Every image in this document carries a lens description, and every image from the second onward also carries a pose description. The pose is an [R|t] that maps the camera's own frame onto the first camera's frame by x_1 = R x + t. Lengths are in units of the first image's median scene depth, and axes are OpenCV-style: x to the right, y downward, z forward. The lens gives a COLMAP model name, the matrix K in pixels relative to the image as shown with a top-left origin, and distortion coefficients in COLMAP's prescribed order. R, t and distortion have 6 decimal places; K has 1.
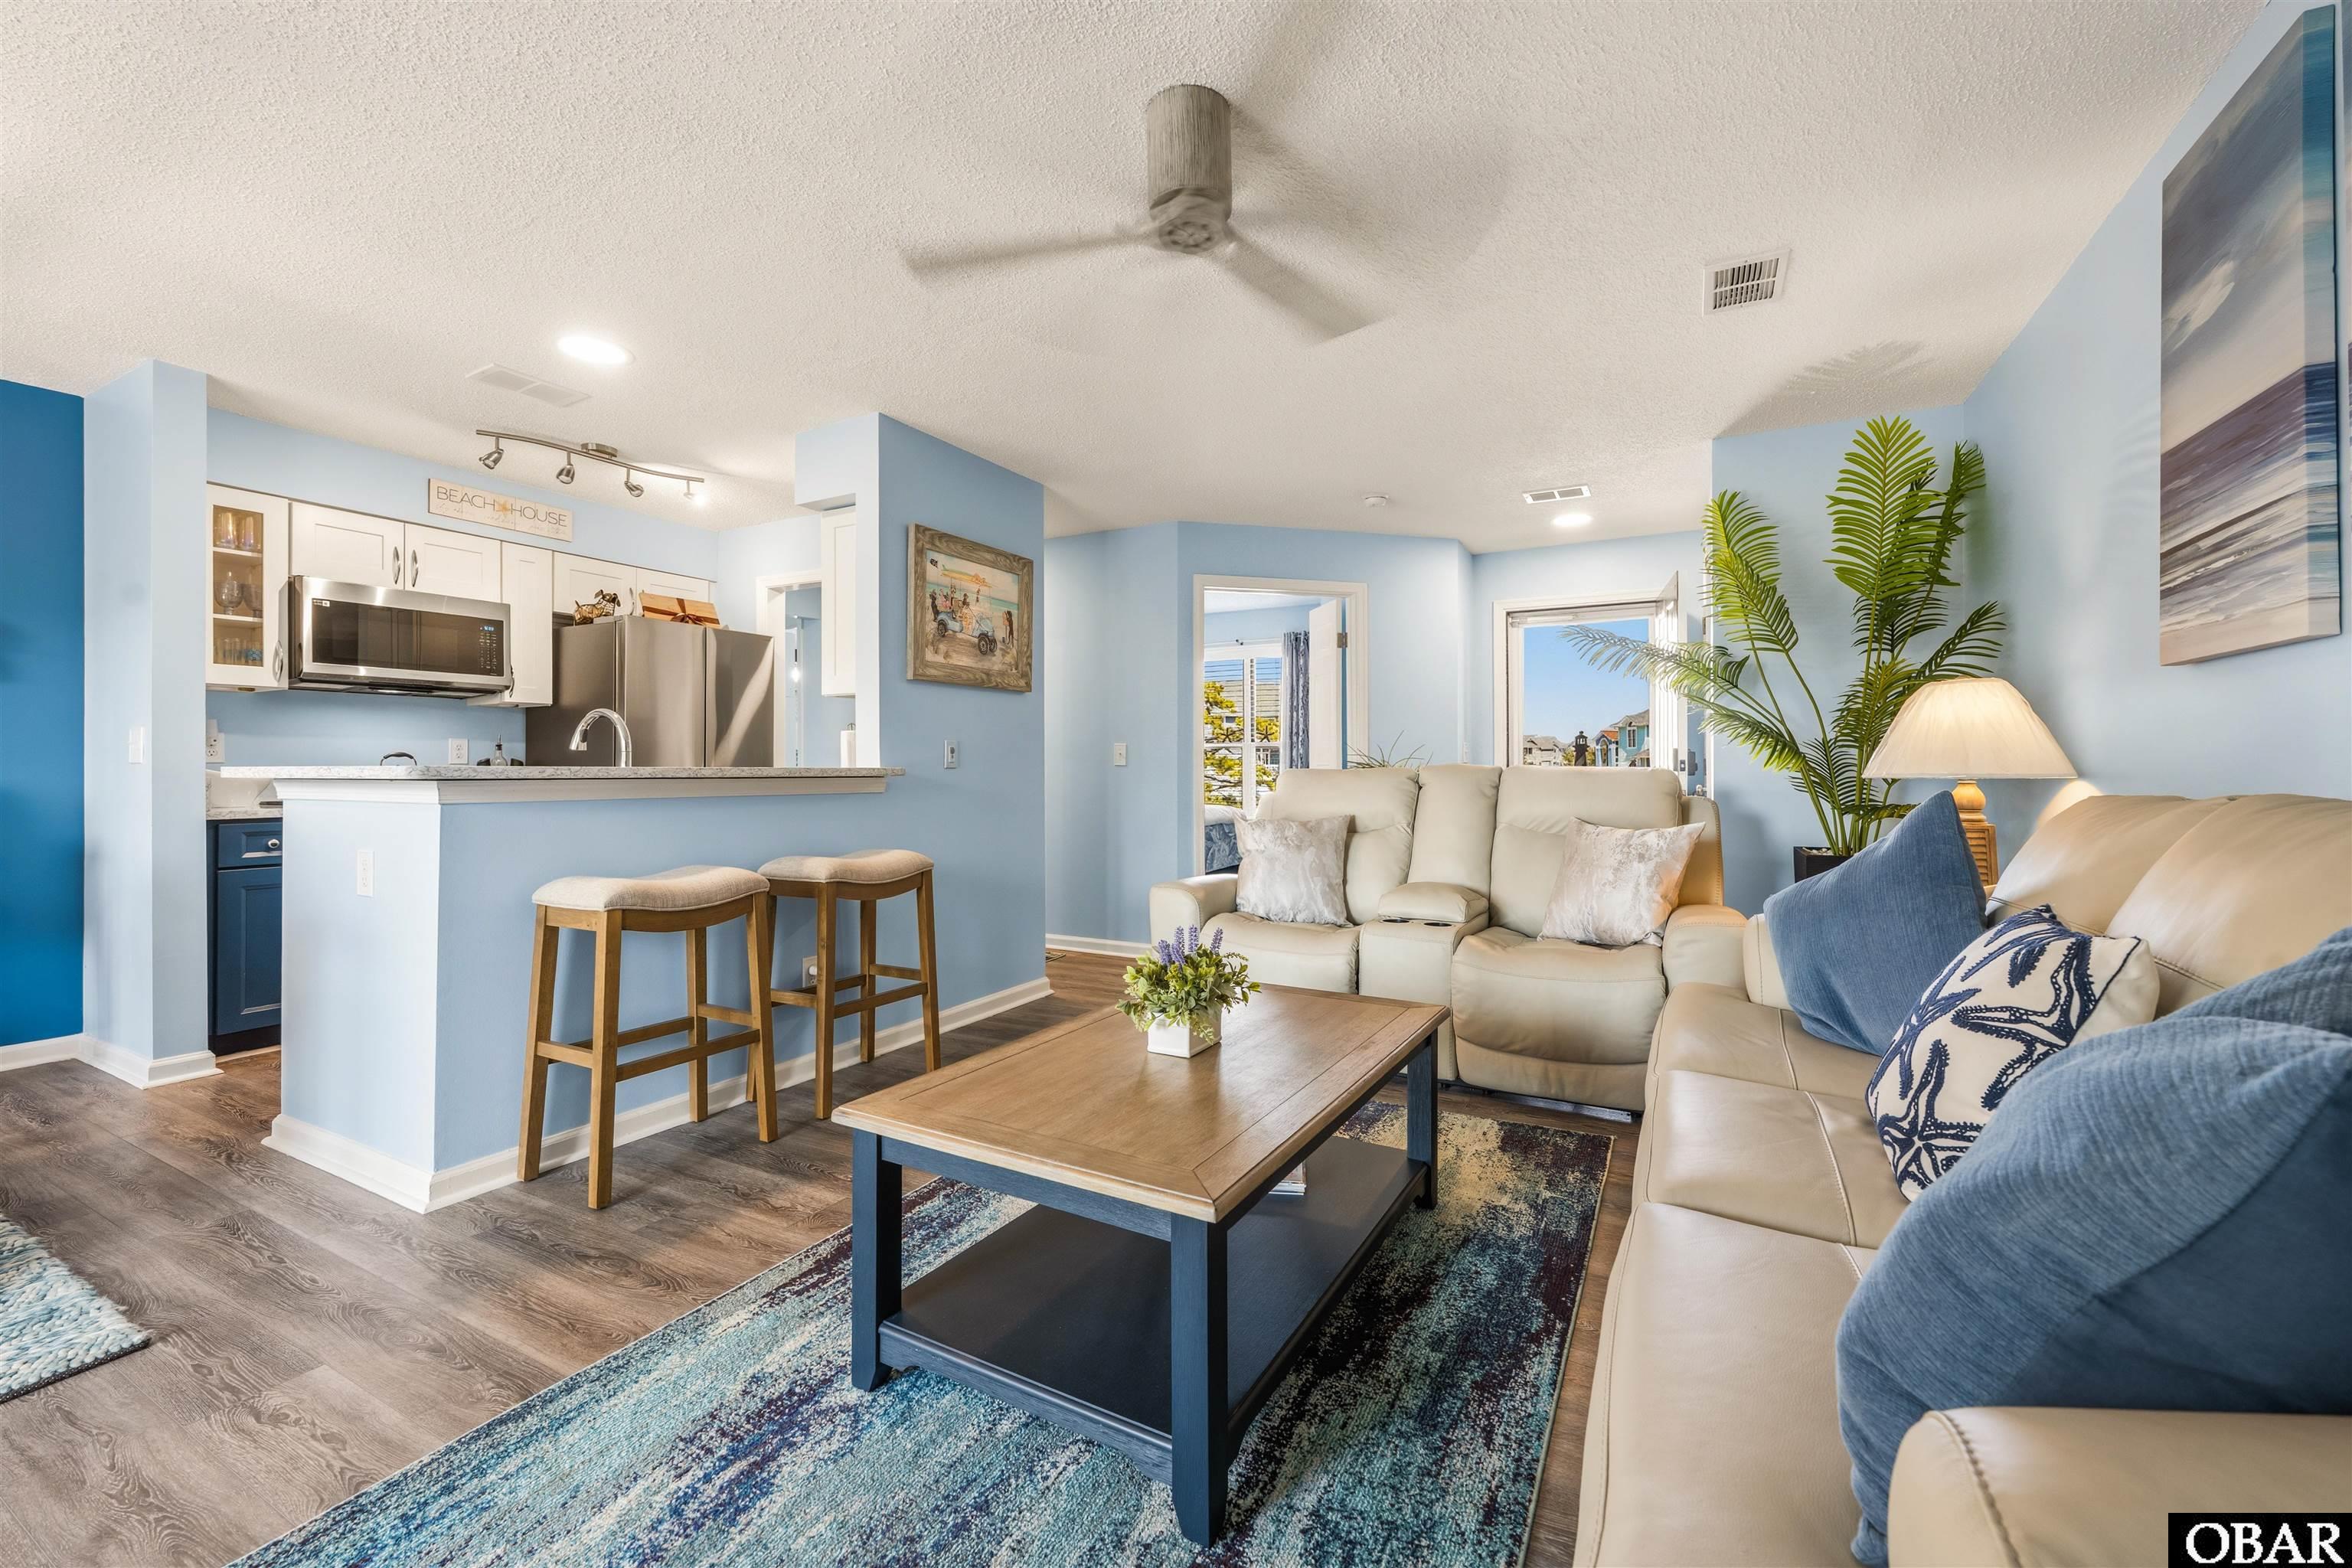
lens RADIAL K [[942.3, 0, 1175.8], [0, 942.3, 760.5], [0, 0, 1]] dist [0.000265, -0.000261]
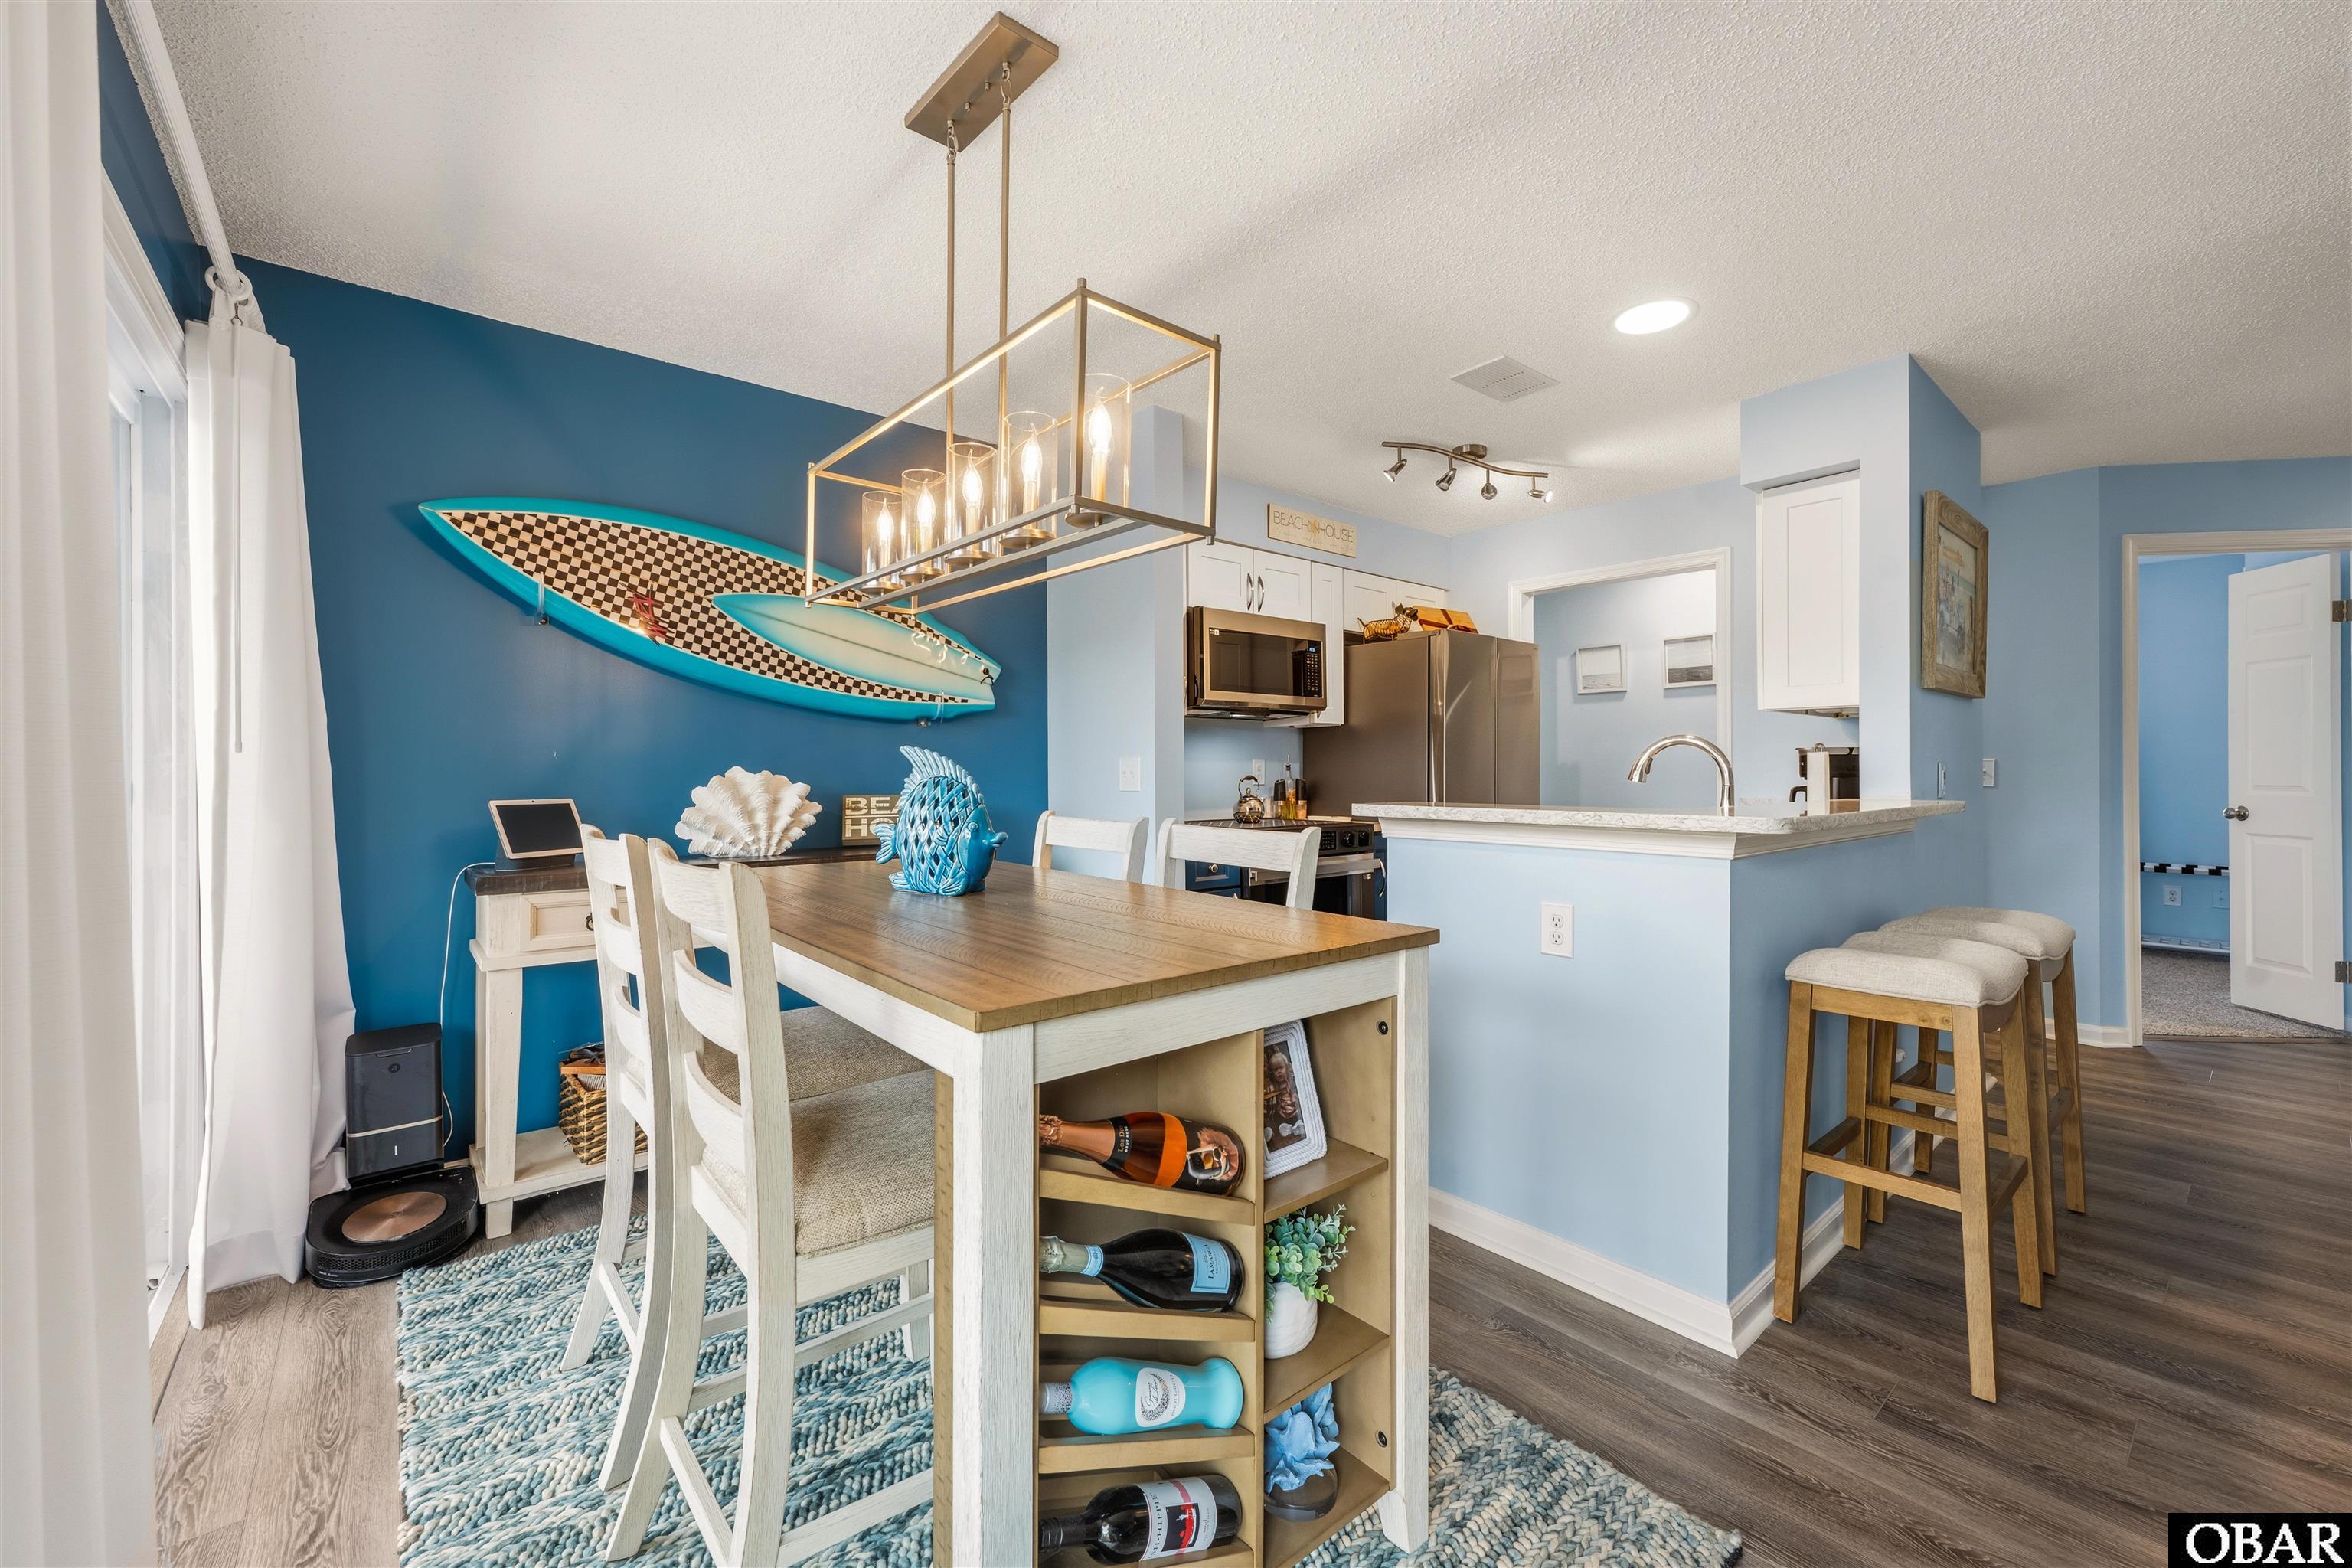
lens RADIAL K [[942.3, 0, 1193.5], [0, 942.3, 761.9], [0, 0, 1]] dist [0.000265, -0.000261]
pose [[0.930709, -0.003331, -0.365747, -0.542102], [0.003187, 0.999994, -0.000999, -0.023863], [0.365748, -0.000236, 0.930714, 0.034214]]
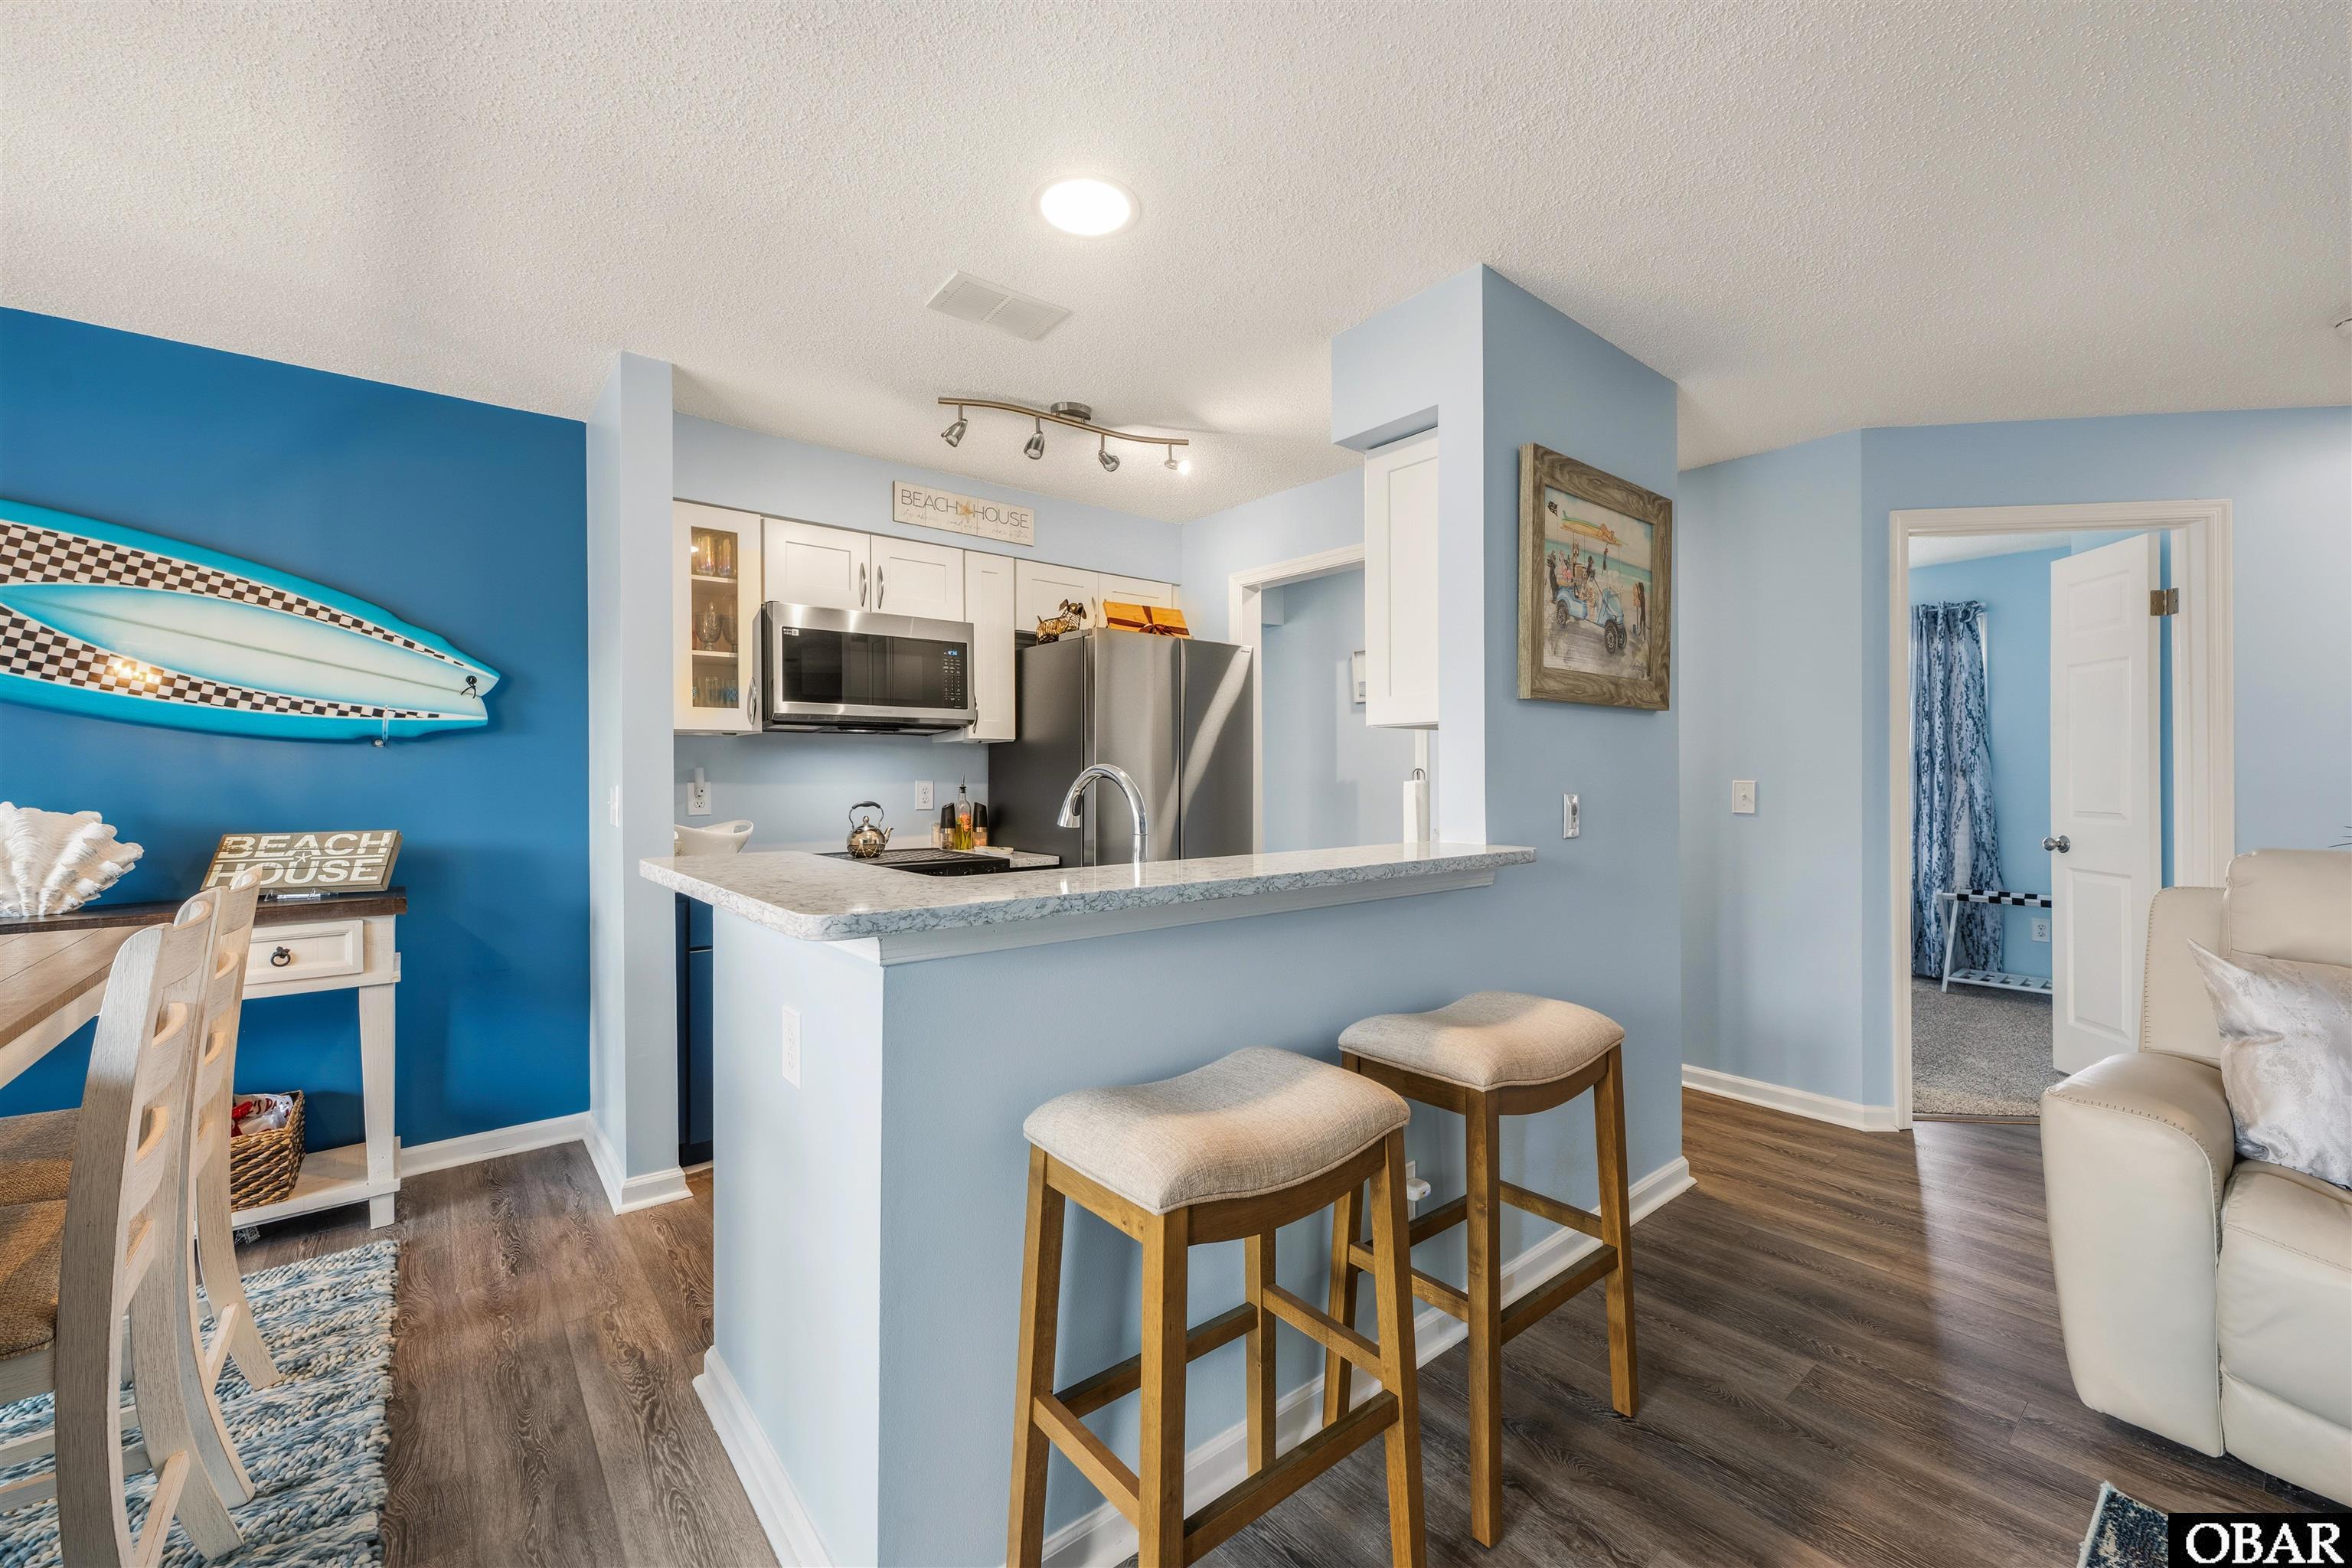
lens RADIAL K [[942.3, 0, 1183.3], [0, 942.3, 772.2], [0, 0, 1]] dist [0.000265, -0.000261]
pose [[0.925283, -0.002848, -0.379267, -0.243557], [0.004551, 0.999983, 0.003594, -0.039554], [0.379250, -0.005051, 0.925280, 0.331822]]
